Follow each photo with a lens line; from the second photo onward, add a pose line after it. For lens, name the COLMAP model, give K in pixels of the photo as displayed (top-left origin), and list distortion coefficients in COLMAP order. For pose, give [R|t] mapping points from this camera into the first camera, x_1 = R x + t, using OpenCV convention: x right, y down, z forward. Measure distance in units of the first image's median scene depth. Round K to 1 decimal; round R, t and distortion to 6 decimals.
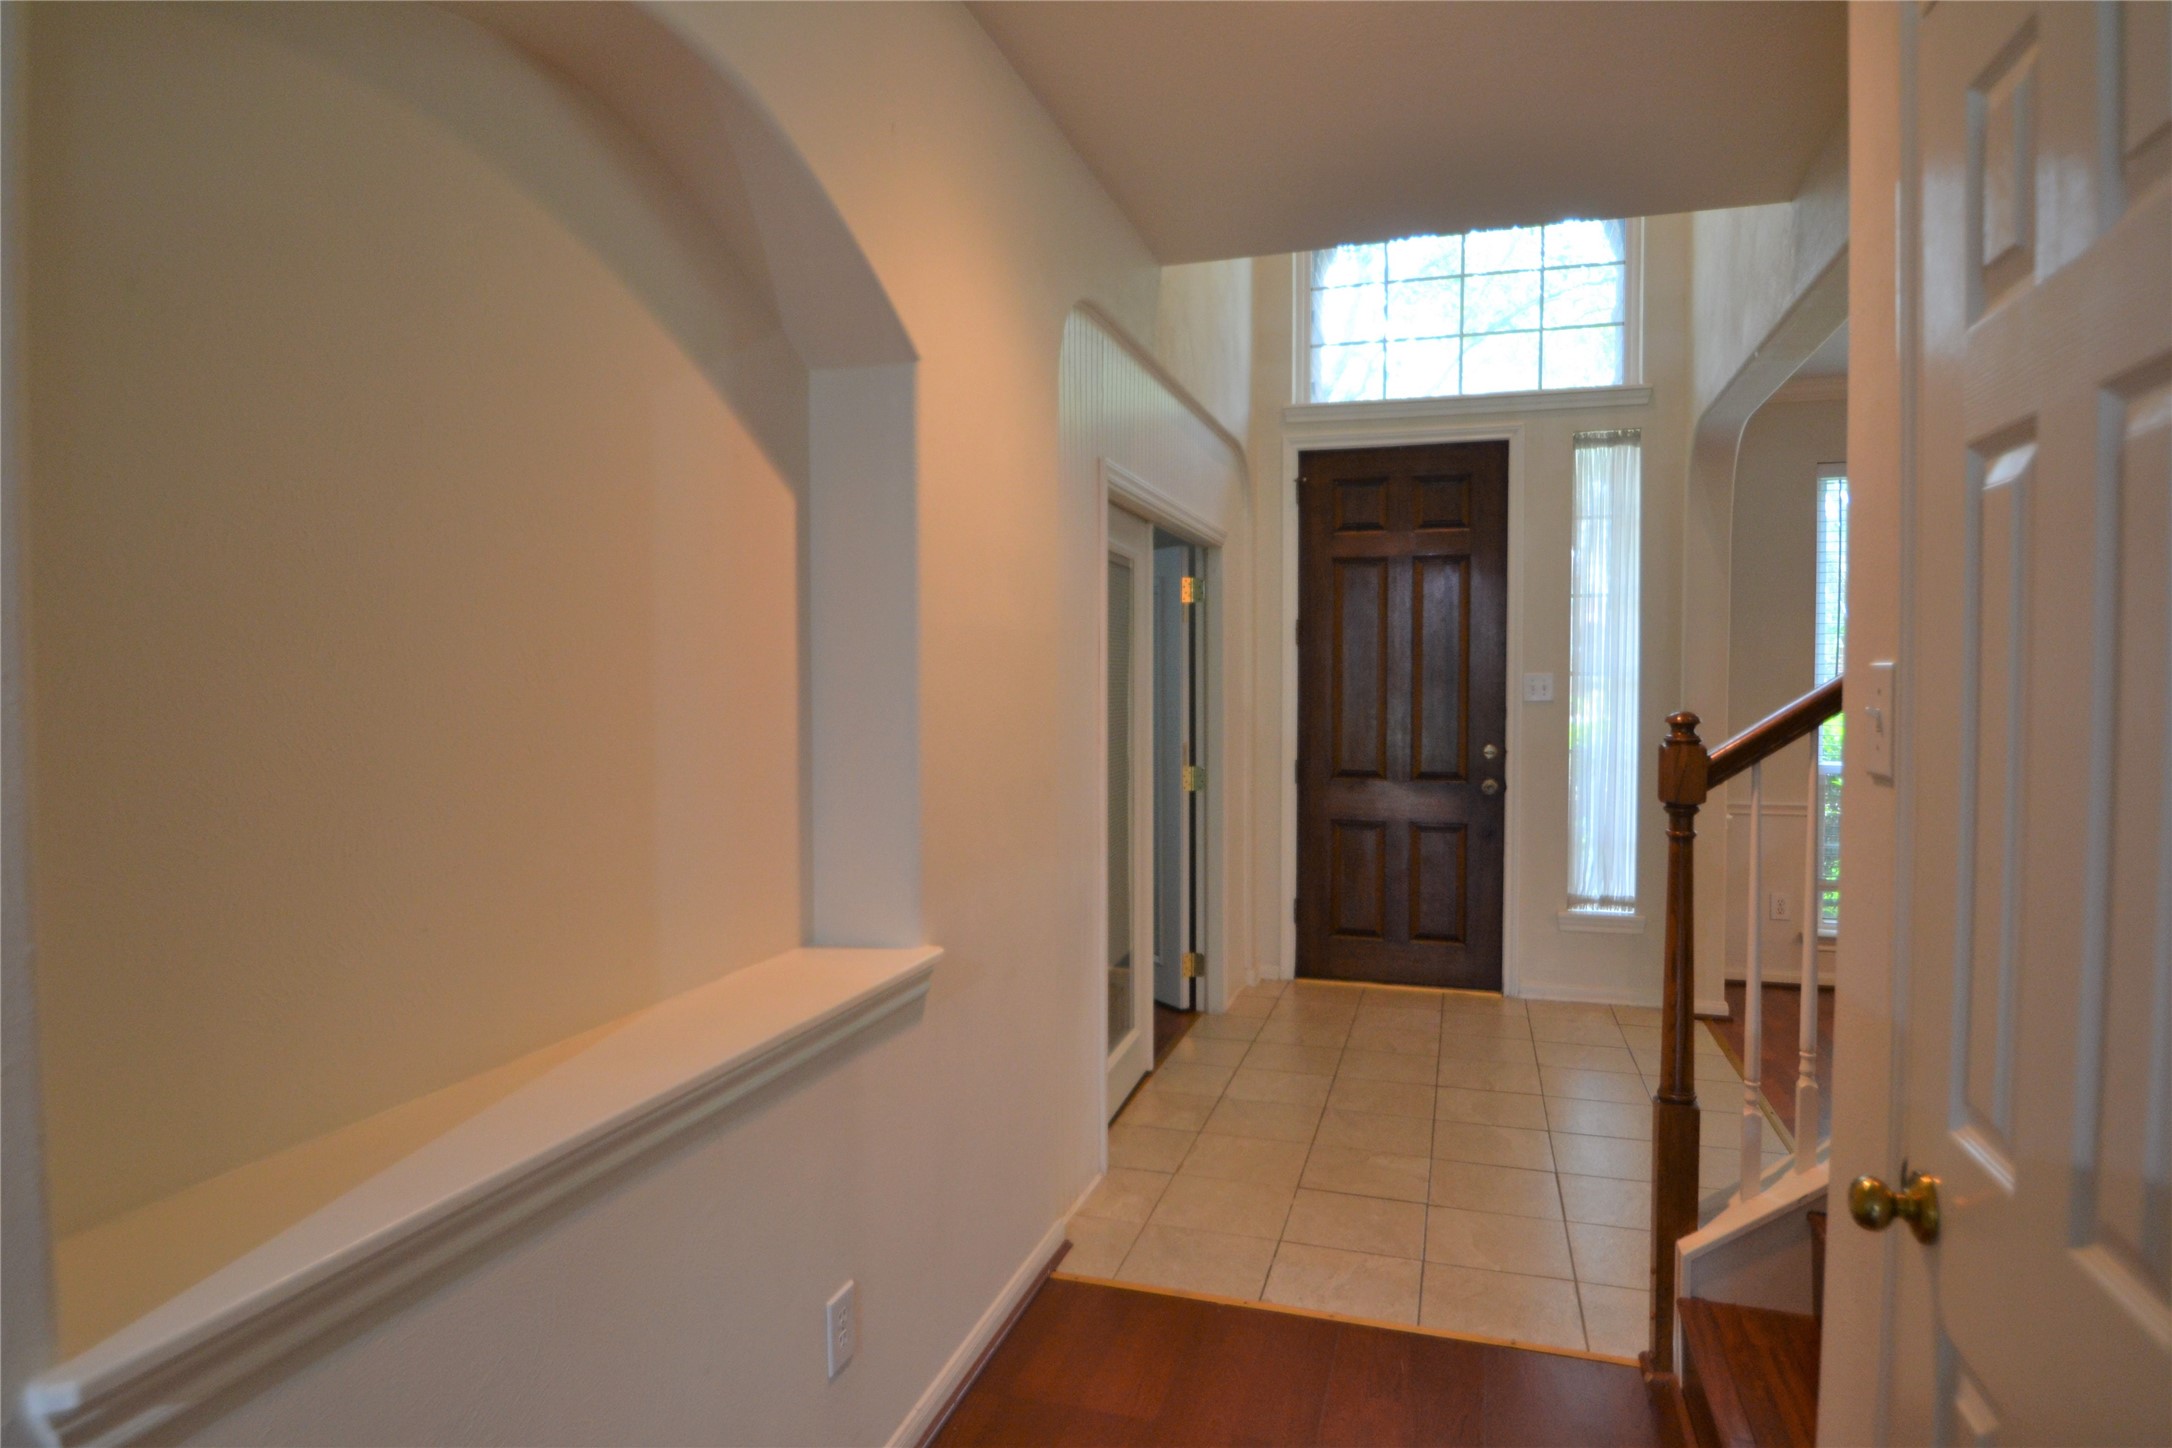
lens RADIAL K [[1280.3, 0, 1081.4], [0, 1280.3, 731.0], [0, 0, 1]] dist [-0.023178, -0.002354]
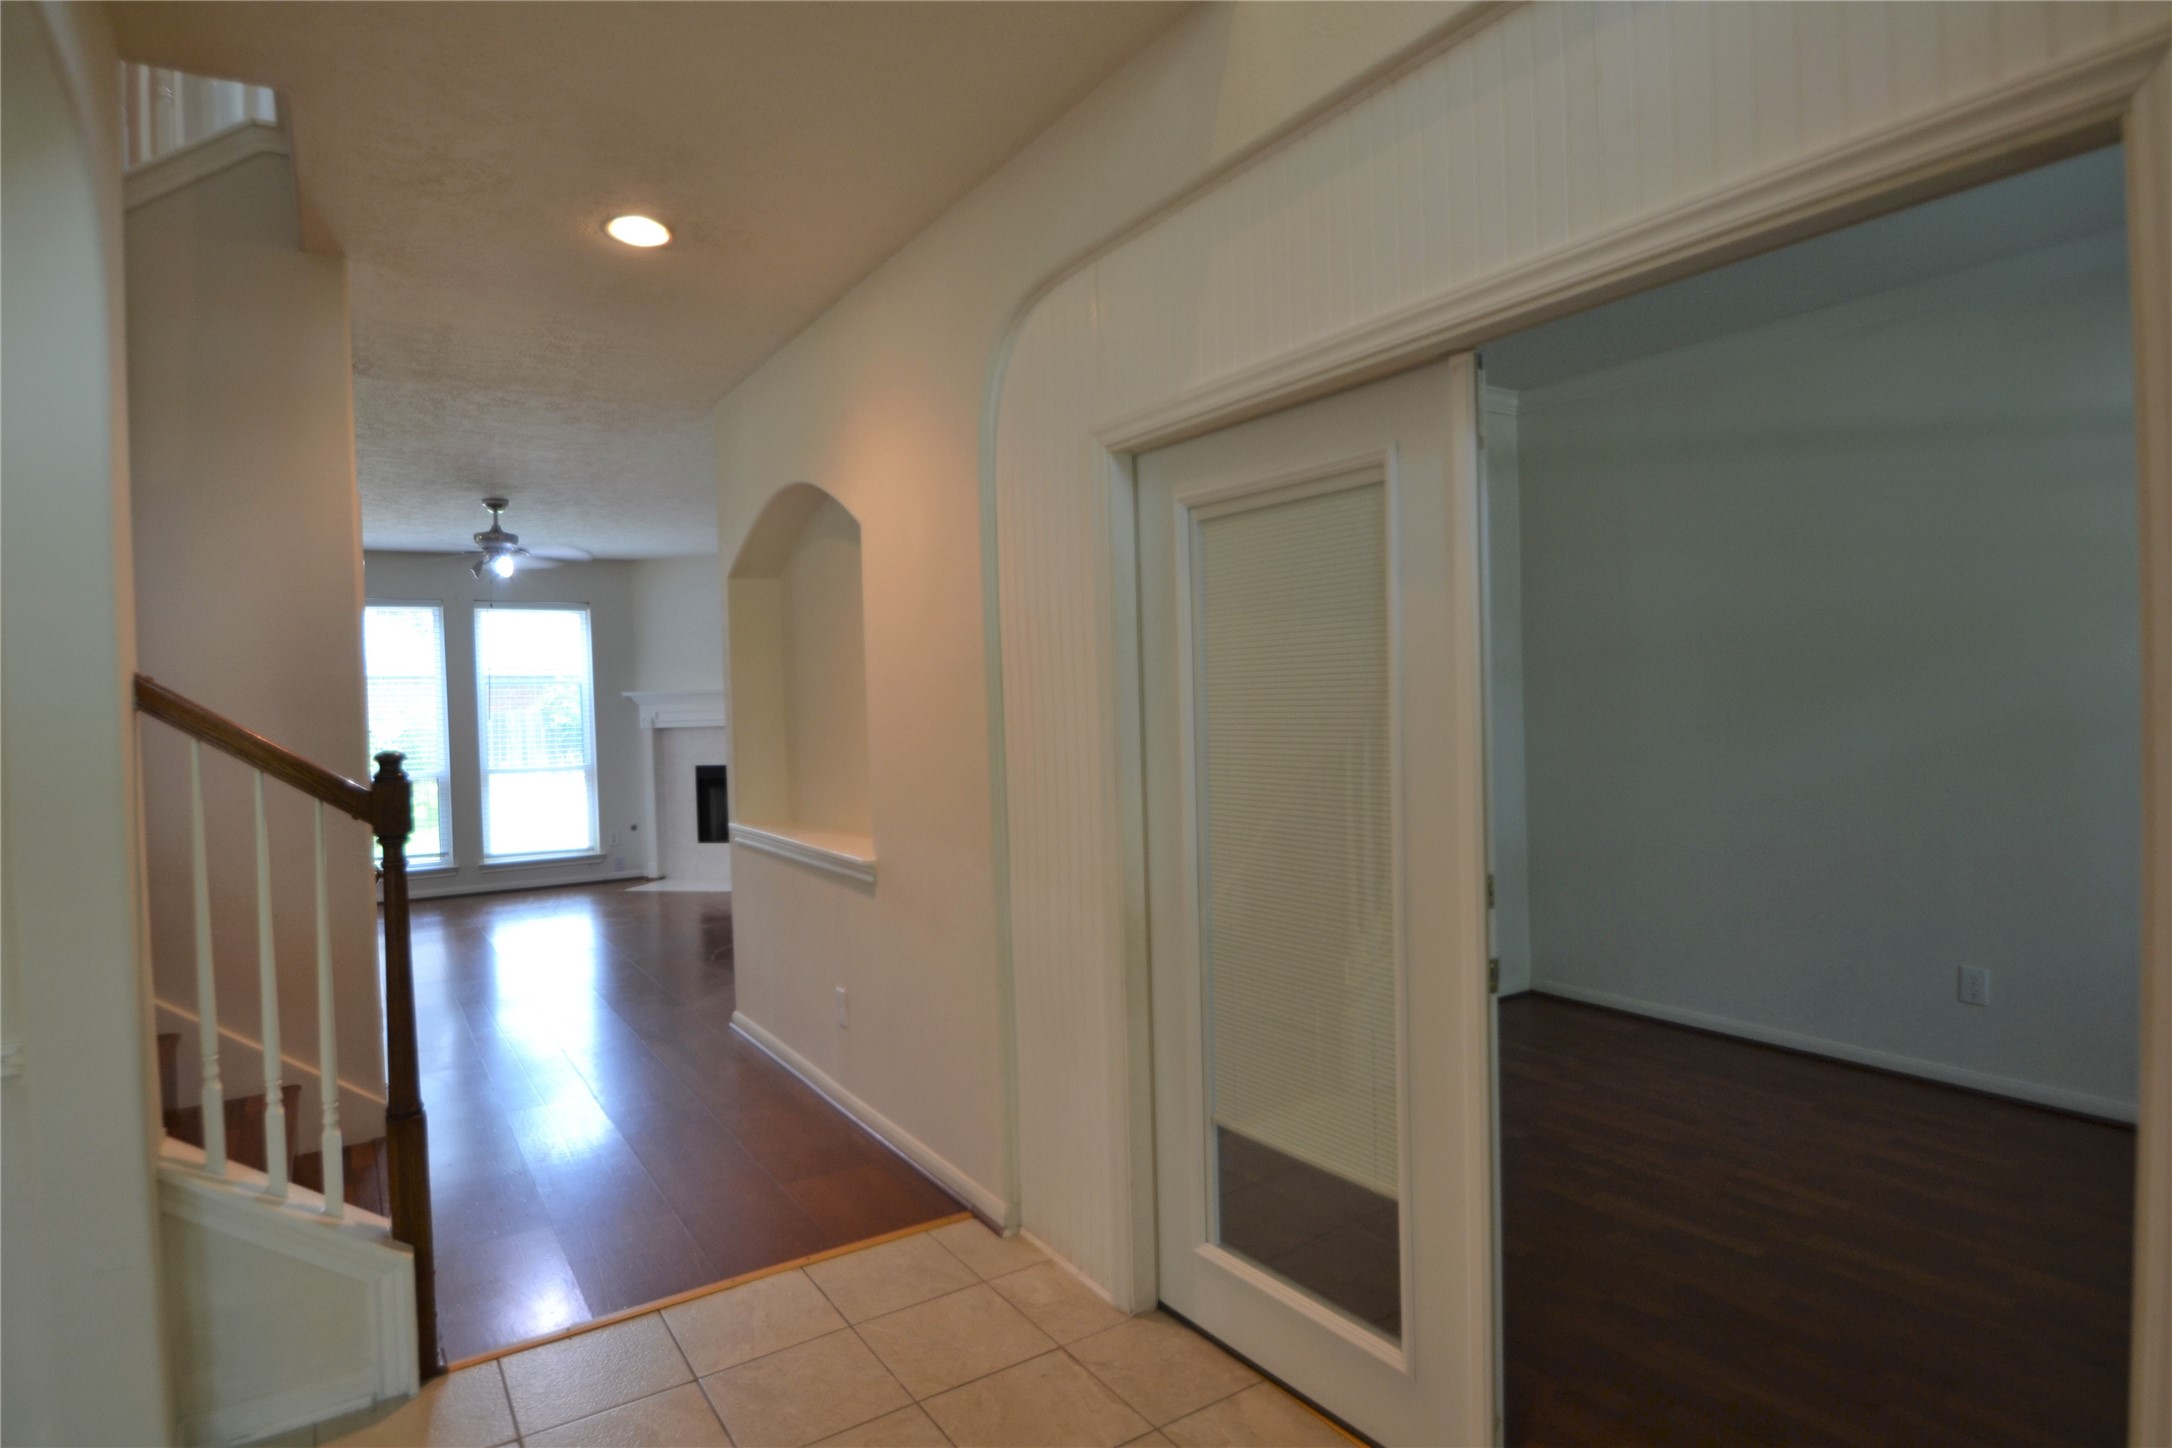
lens RADIAL K [[1151.2, 0, 1062.6], [0, 1151.2, 726.7], [0, 0, 1]] dist [0.000482, -0.020019]
pose [[-0.651998, 0.040863, -0.757119, 0.675202], [-0.002680, 0.998416, 0.056194, -0.075488], [0.758216, 0.038667, -0.650856, 1.666654]]
